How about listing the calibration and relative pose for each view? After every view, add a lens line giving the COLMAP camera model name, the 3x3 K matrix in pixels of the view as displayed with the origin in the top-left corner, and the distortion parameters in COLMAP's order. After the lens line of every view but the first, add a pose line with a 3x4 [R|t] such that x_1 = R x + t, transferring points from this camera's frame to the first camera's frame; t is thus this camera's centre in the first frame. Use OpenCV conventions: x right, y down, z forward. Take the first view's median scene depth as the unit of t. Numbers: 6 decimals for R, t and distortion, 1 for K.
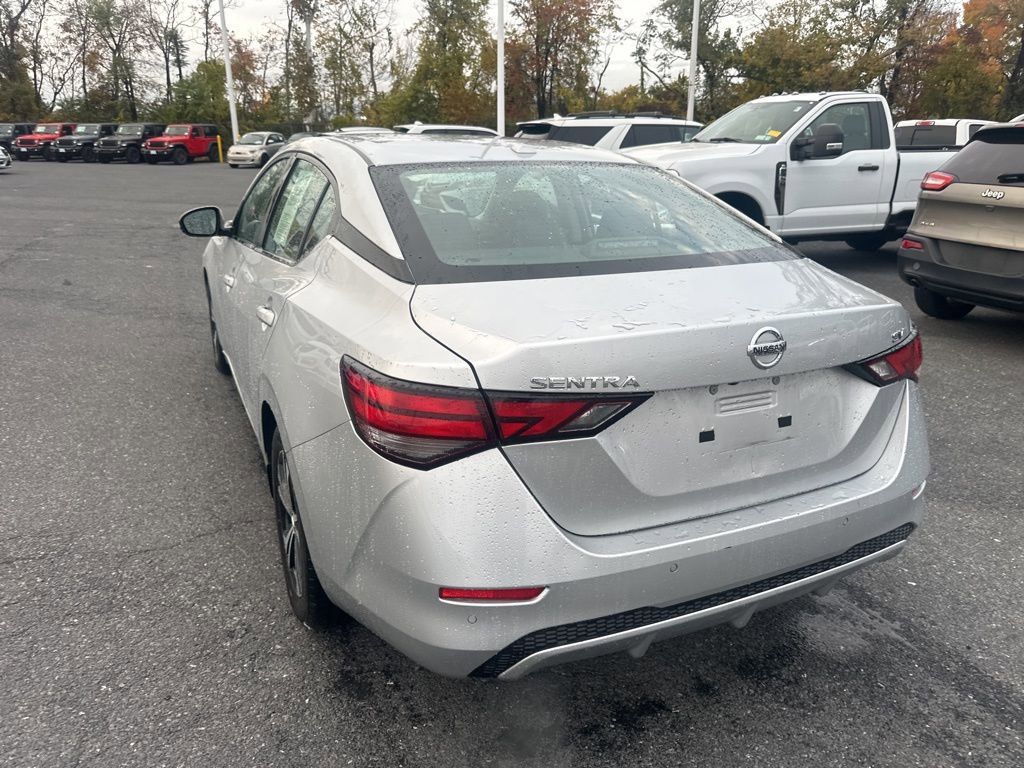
lens RADIAL K [[730.0, 0, 513.6], [0, 730.0, 382.2], [0, 0, 1]] dist [0.030816, -0.039921]
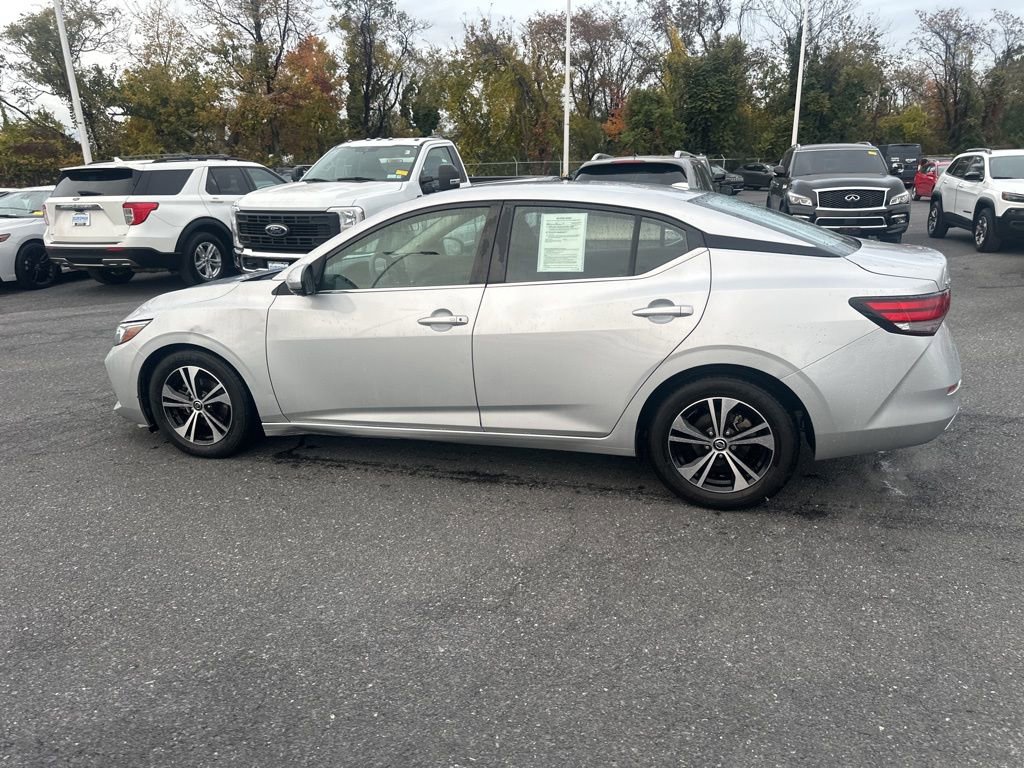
lens RADIAL K [[735.2, 0, 515.0], [0, 735.2, 380.0], [0, 0, 1]] dist [0.026553, -0.032850]
pose [[0.666185, -0.232112, 0.708747, -0.124233], [0.266474, 0.961683, 0.064476, -0.010725], [-0.696555, 0.145910, 0.702510, 0.019488]]
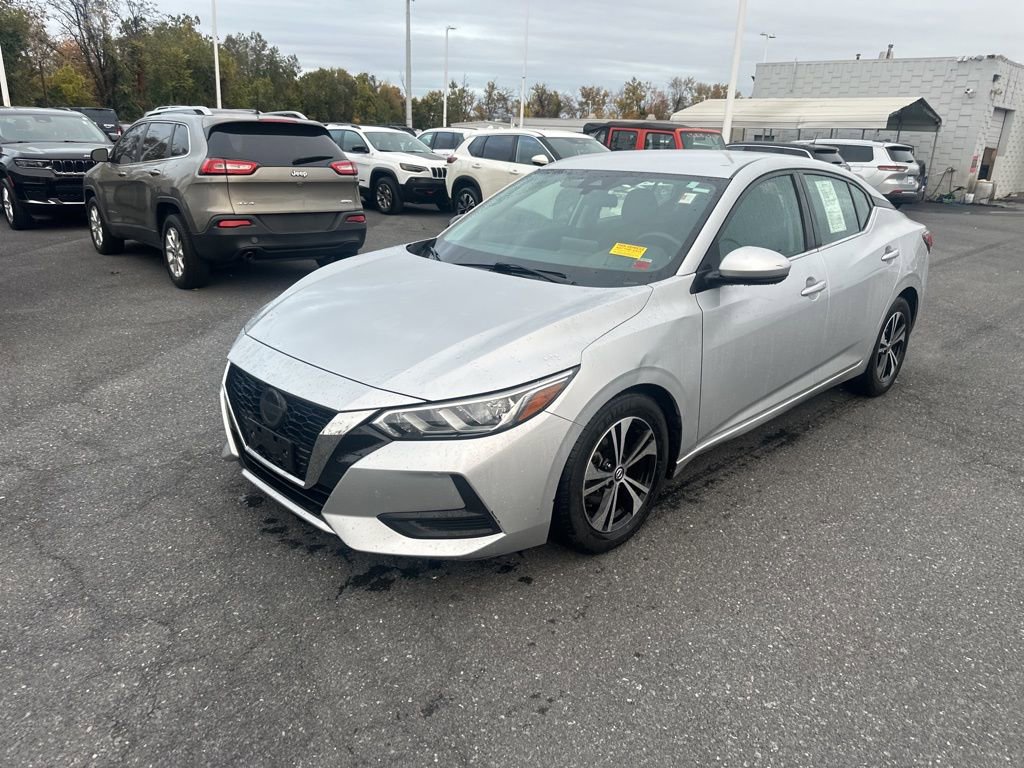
lens RADIAL K [[735.2, 0, 521.2], [0, 735.2, 387.1], [0, 0, 1]] dist [0.026553, -0.032850]
pose [[-0.339145, -0.321499, 0.884092, -0.142267], [0.264909, 0.869120, 0.417676, -0.066280], [-0.902665, 0.375856, -0.209590, 0.189341]]
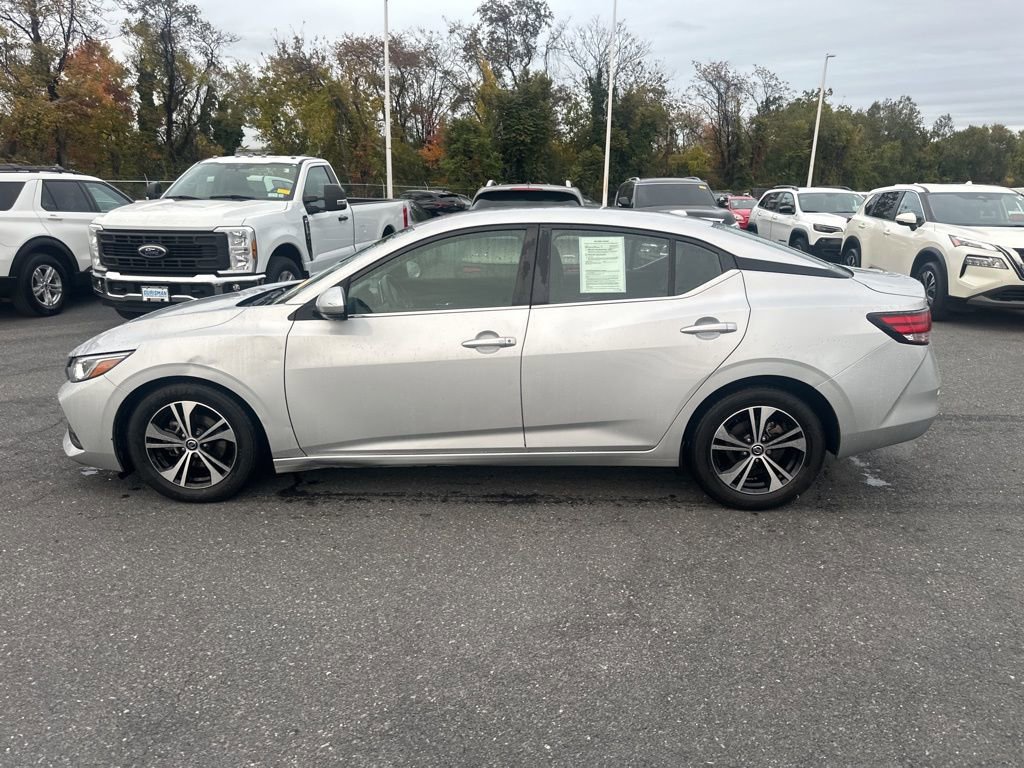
lens RADIAL K [[735.2, 0, 517.1], [0, 735.2, 388.6], [0, 0, 1]] dist [0.026553, -0.032850]
pose [[0.450221, -0.239575, 0.860178, -0.147268], [0.284436, 0.951631, 0.116171, -0.021130], [-0.846403, 0.192363, 0.496587, 0.049811]]
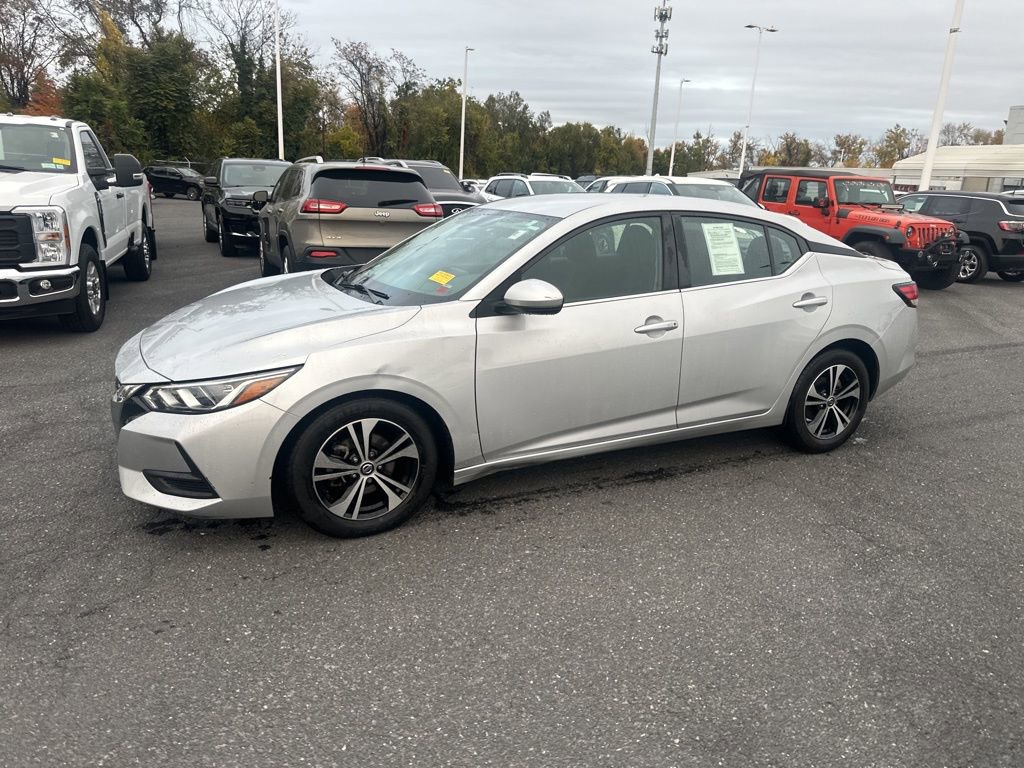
lens RADIAL K [[735.2, 0, 519.8], [0, 735.2, 385.2], [0, 0, 1]] dist [0.026553, -0.032850]
pose [[-0.022031, -0.280972, 0.959463, -0.166409], [0.283455, 0.918560, 0.275502, -0.047867], [-0.958733, 0.278034, 0.059406, 0.130623]]
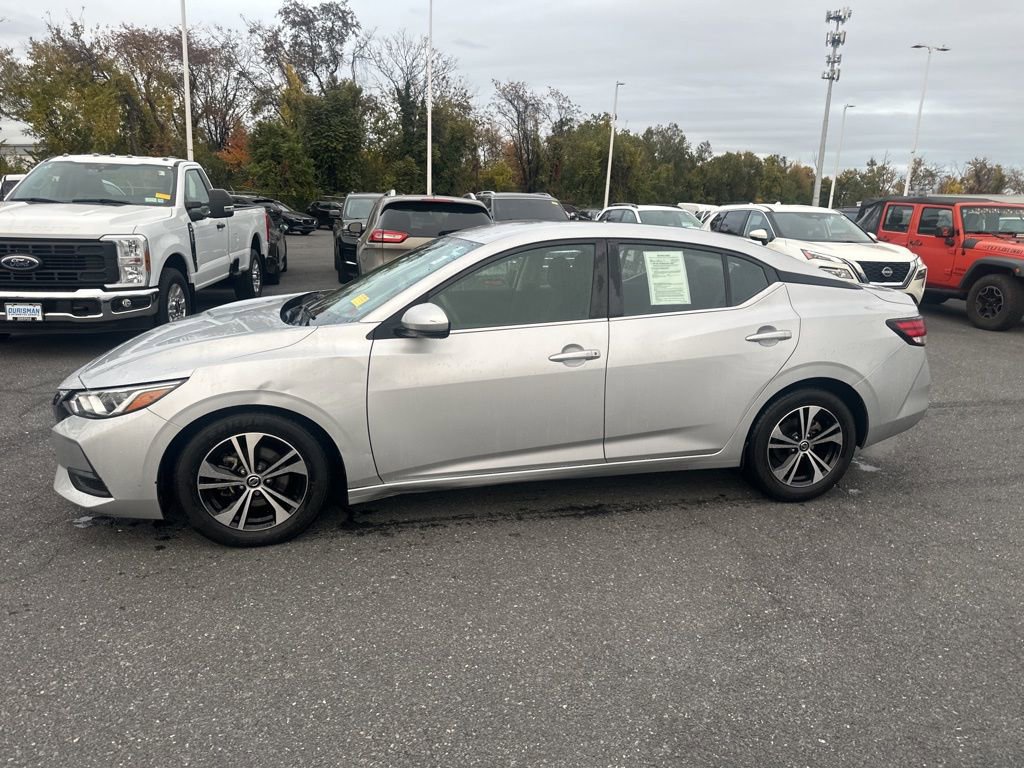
lens RADIAL K [[735.2, 0, 518.7], [0, 735.2, 376.9], [0, 0, 1]] dist [0.026553, -0.032850]
pose [[0.191635, -0.228386, 0.954524, -0.161920], [0.287902, 0.942846, 0.167792, -0.035463], [-0.938290, 0.242654, 0.246435, 0.092292]]
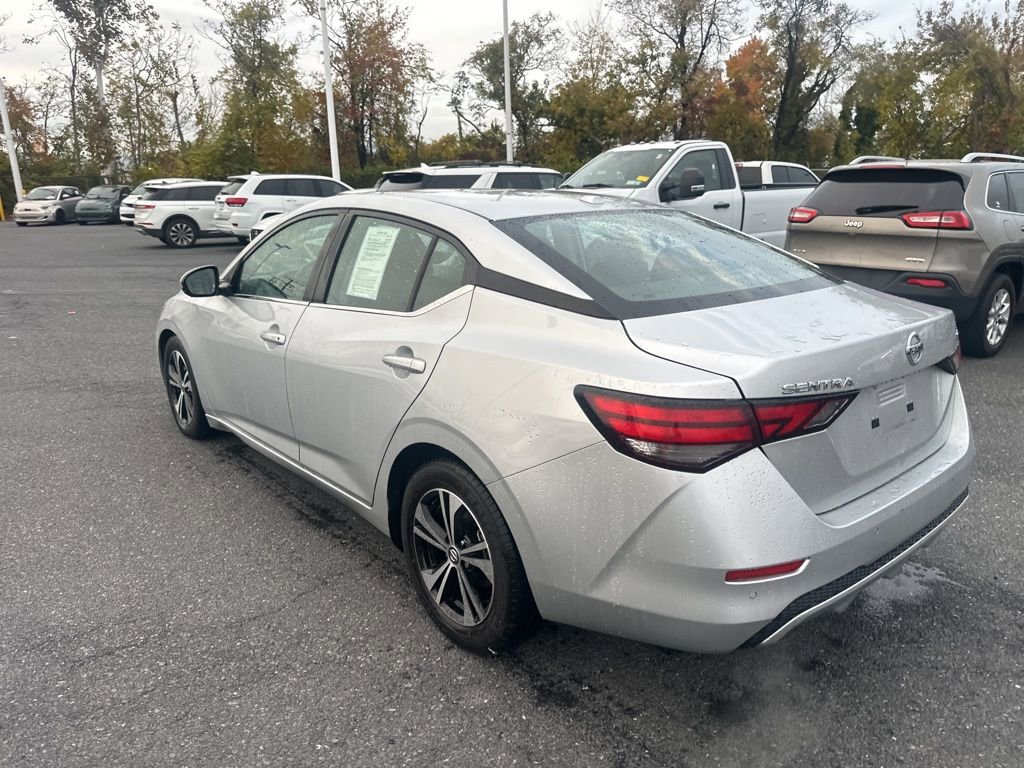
lens RADIAL K [[730.0, 0, 516.0], [0, 730.0, 389.2], [0, 0, 1]] dist [0.030816, -0.039921]
pose [[0.966298, -0.090587, 0.240961, -0.035100], [0.102030, 0.994151, -0.035417, -0.000097], [-0.236343, 0.058808, 0.969888, -0.003814]]
